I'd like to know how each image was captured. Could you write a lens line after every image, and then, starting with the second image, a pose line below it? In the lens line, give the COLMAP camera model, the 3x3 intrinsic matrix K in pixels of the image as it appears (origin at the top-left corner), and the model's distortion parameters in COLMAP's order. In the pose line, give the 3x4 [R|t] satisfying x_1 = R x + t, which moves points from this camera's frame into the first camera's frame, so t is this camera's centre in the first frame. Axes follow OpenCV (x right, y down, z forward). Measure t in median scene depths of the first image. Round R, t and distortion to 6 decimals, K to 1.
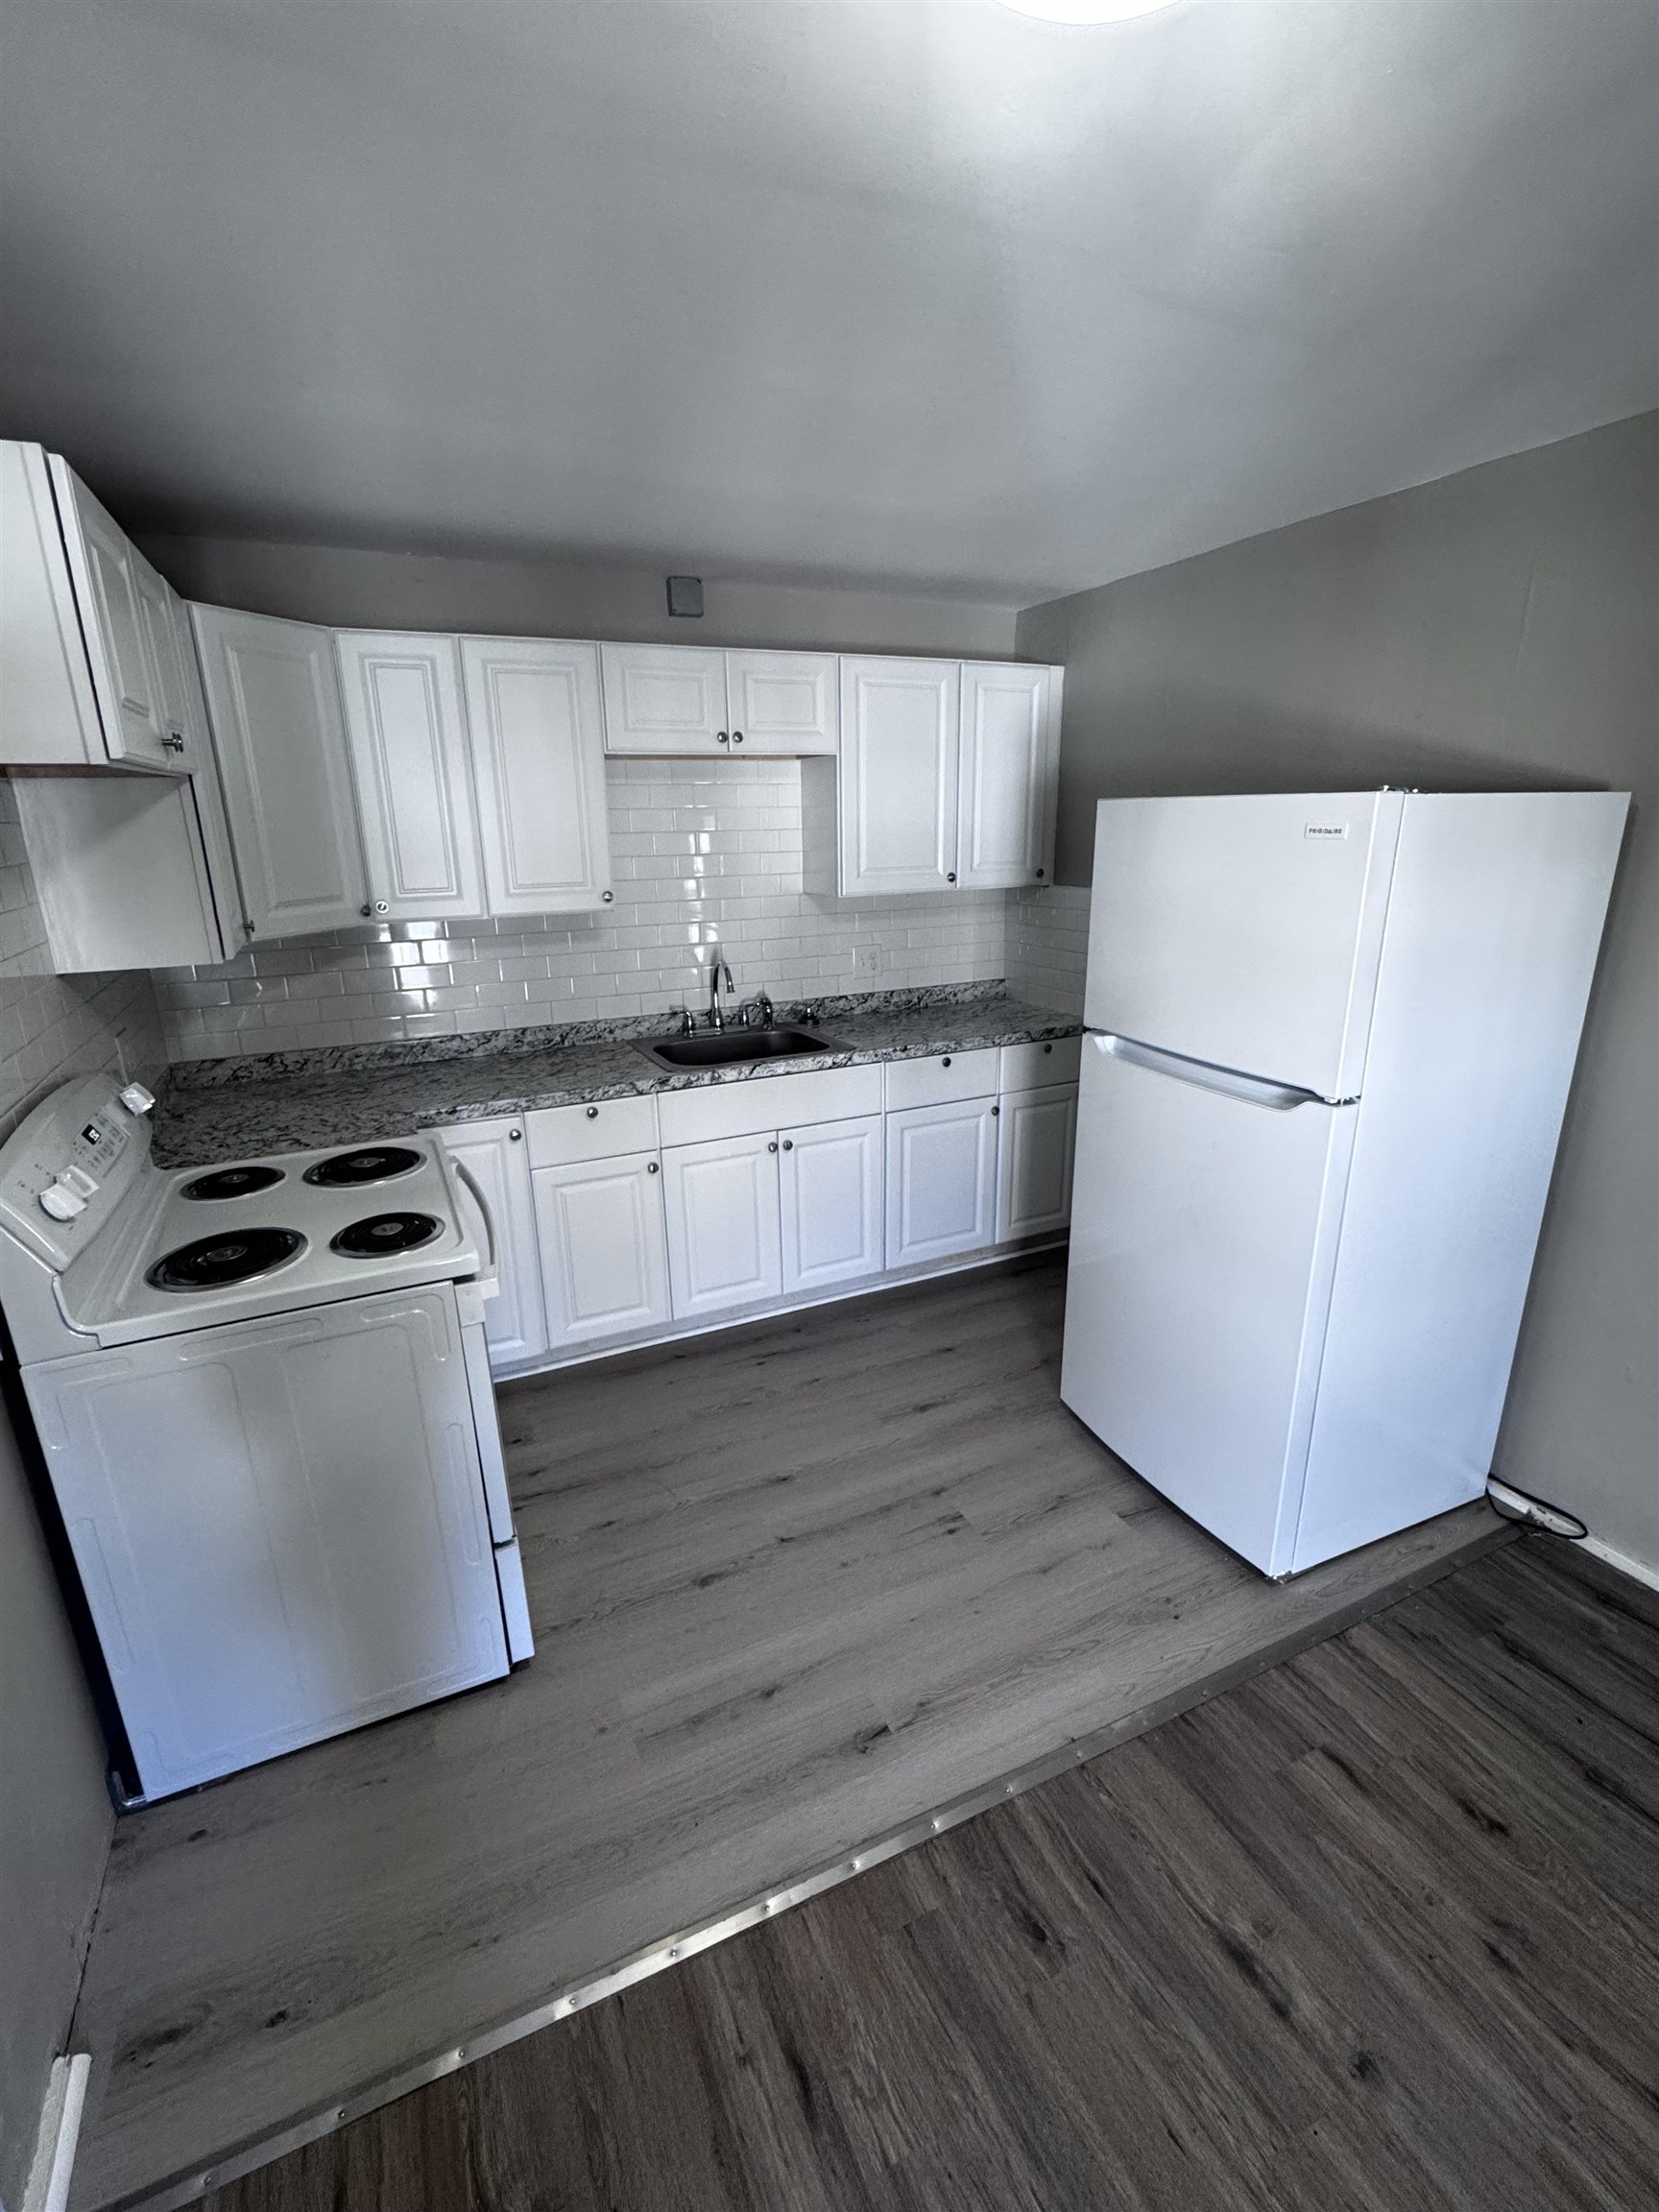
lens RADIAL K [[988.0, 0, 826.5], [0, 988.0, 1102.8], [0, 0, 1]] dist [-0.001688, 0.000174]
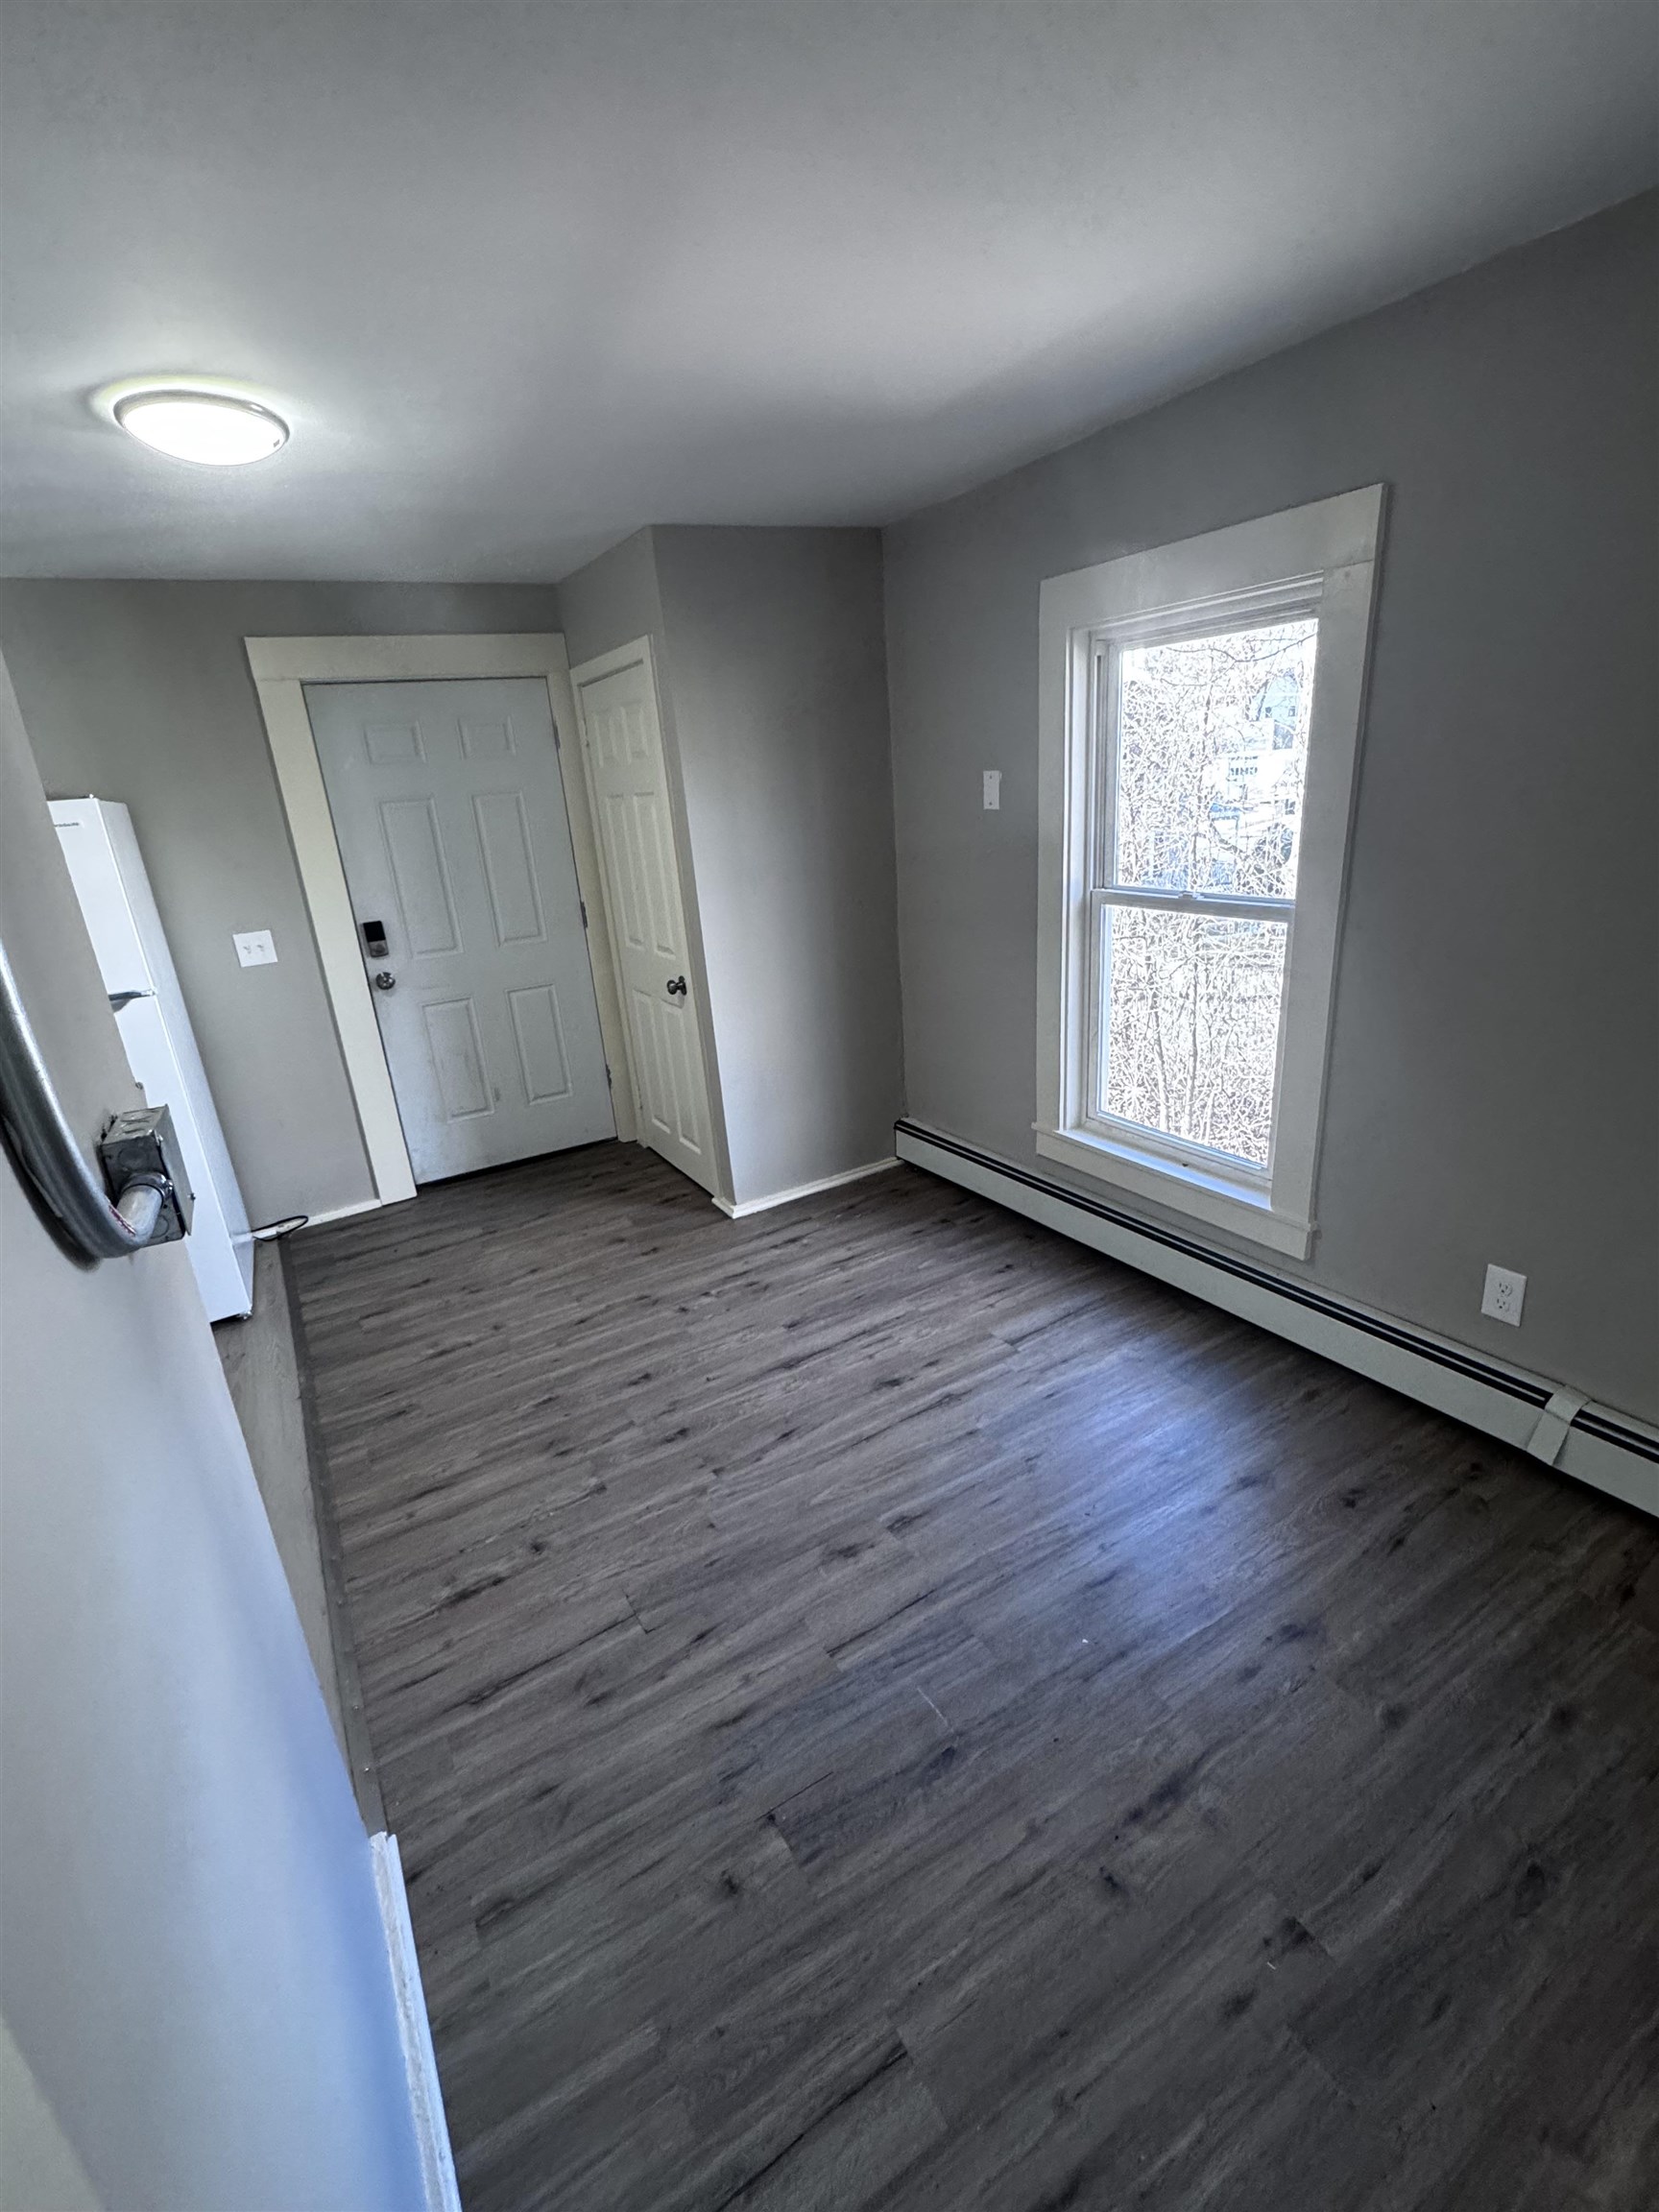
lens RADIAL K [[985.4, 0, 829.5], [0, 985.4, 1106.0], [0, 0, 1]] dist [-0.003027, 0.000423]
pose [[-0.096466, -0.296014, 0.950300, -0.763469], [0.358036, 0.880524, 0.310624, 0.039565], [-0.928711, 0.370206, 0.021043, 0.016063]]
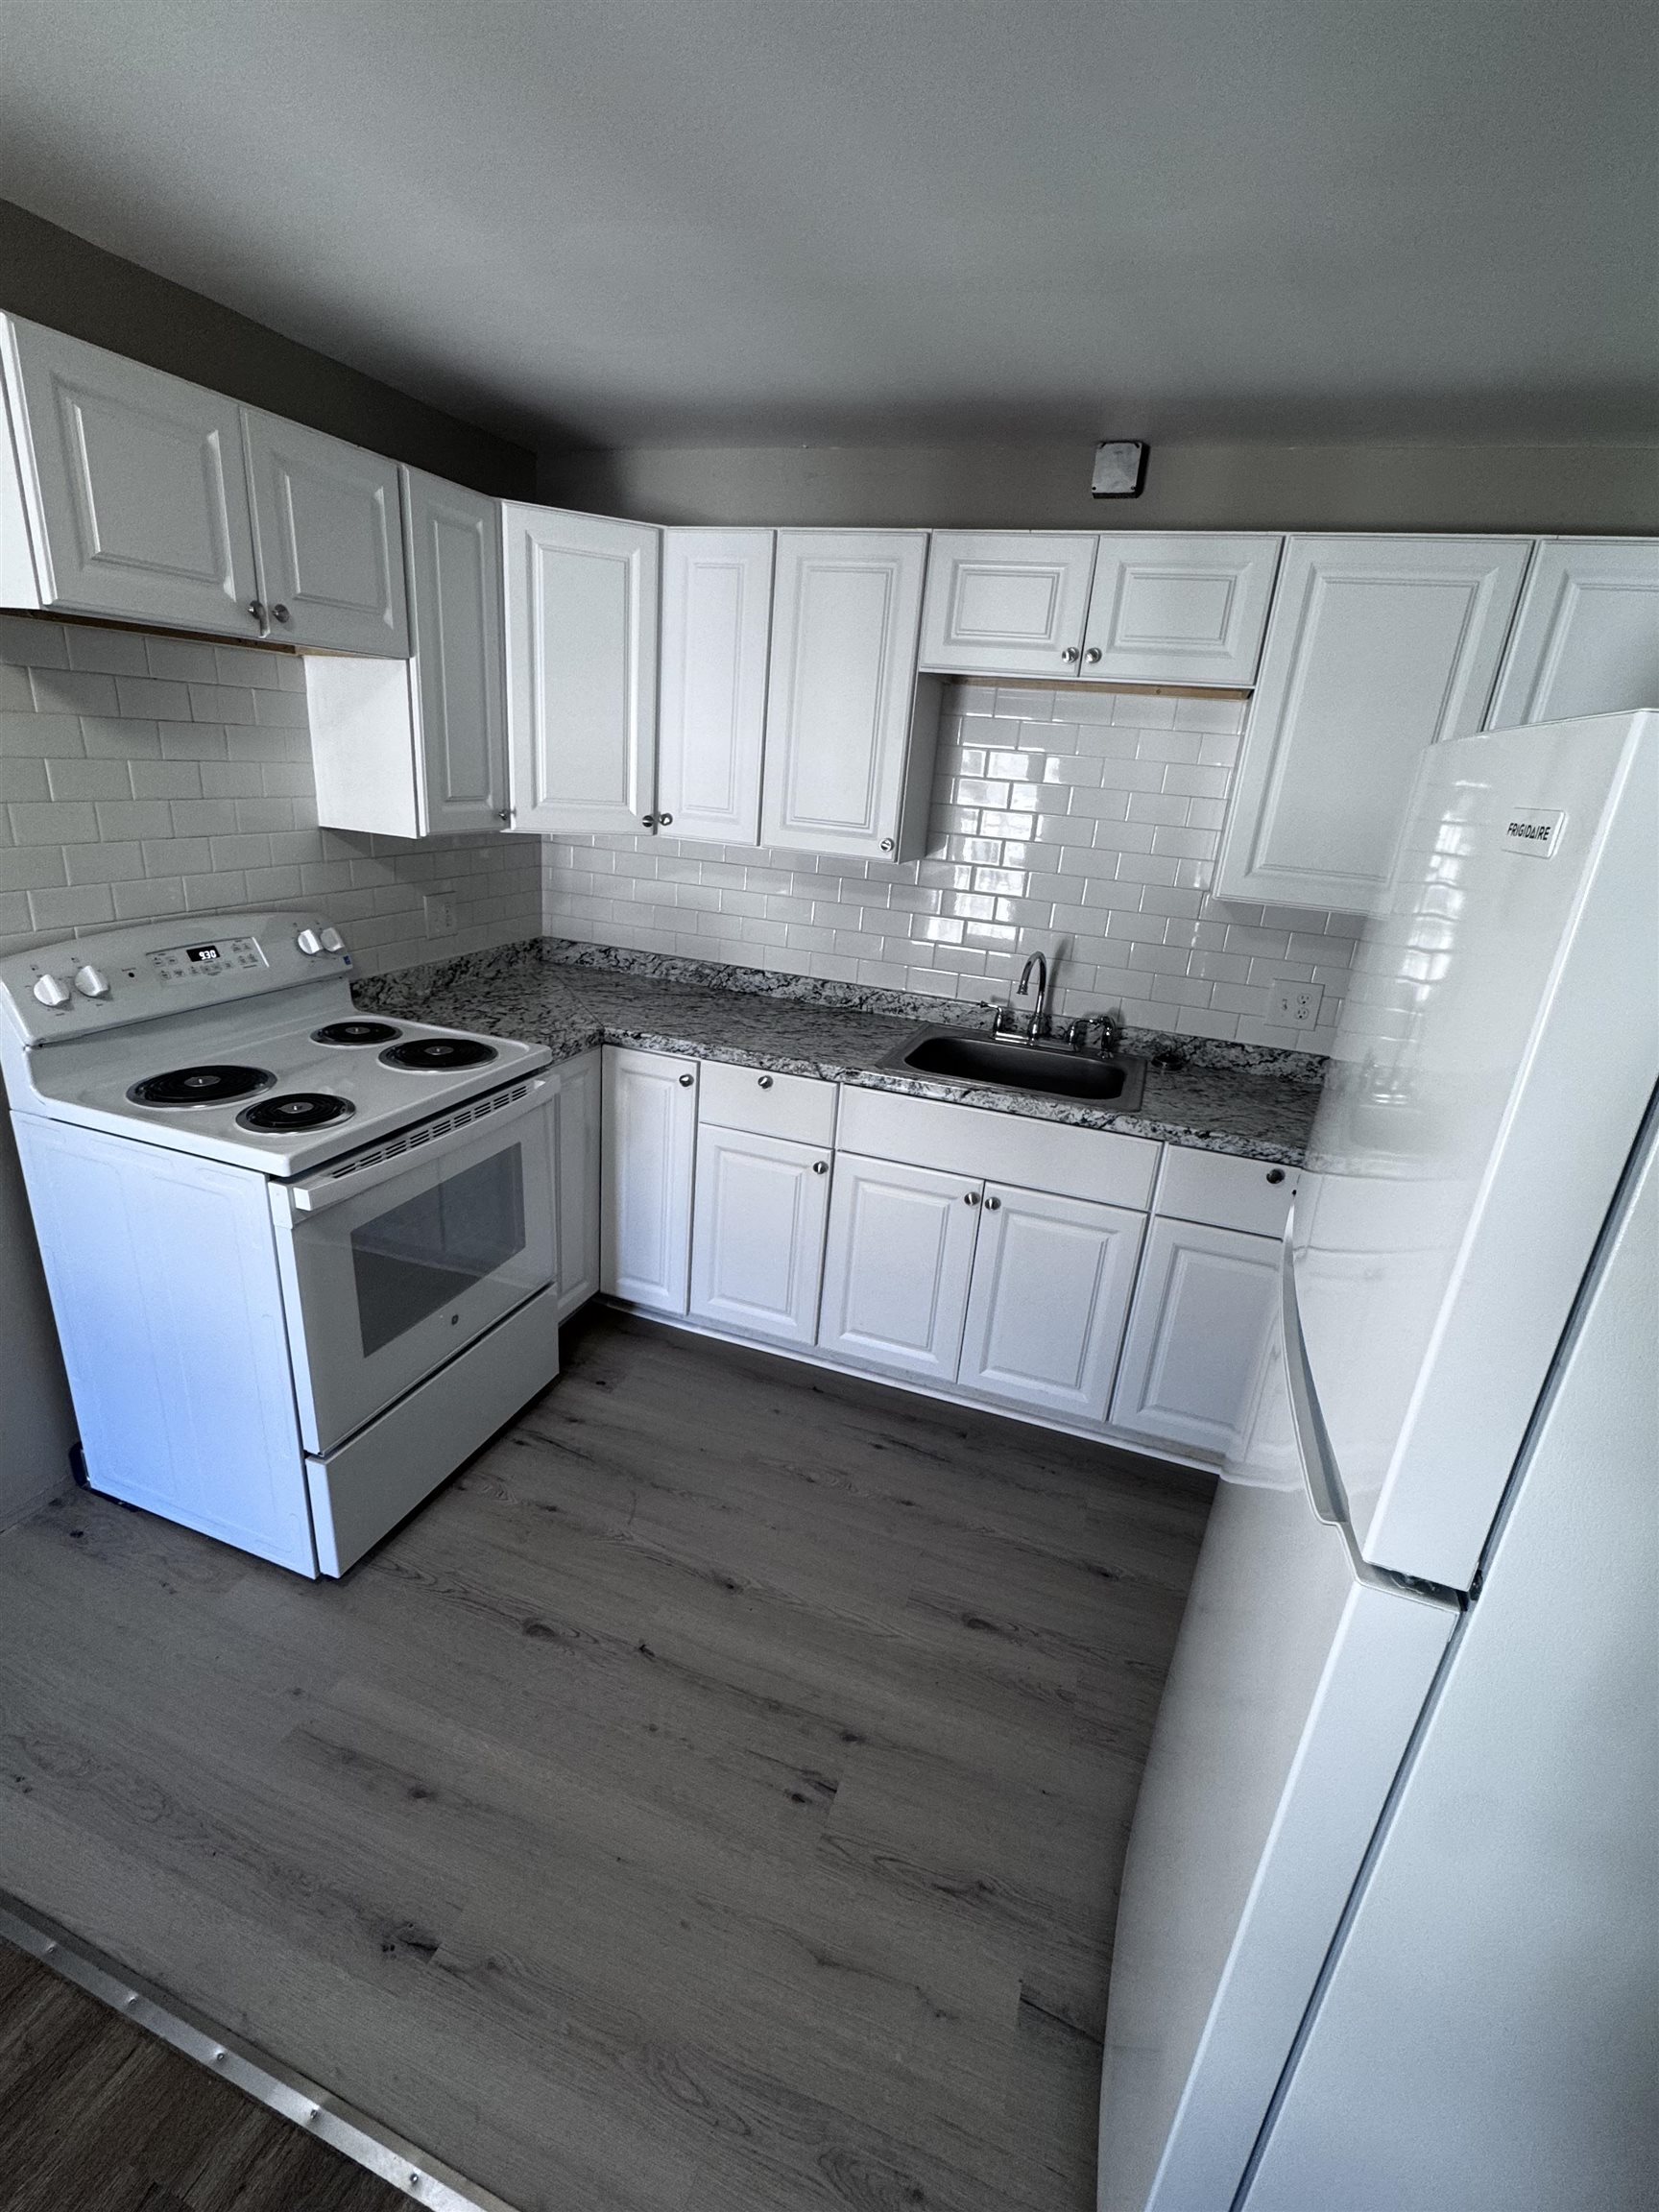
lens RADIAL K [[988.0, 0, 826.5], [0, 988.0, 1102.8], [0, 0, 1]] dist [-0.001688, 0.000174]
pose [[0.705775, 0.300243, -0.641666, 0.369989], [-0.284618, 0.949610, 0.131279, -0.103882], [0.648748, 0.089977, 0.755665, 0.380595]]
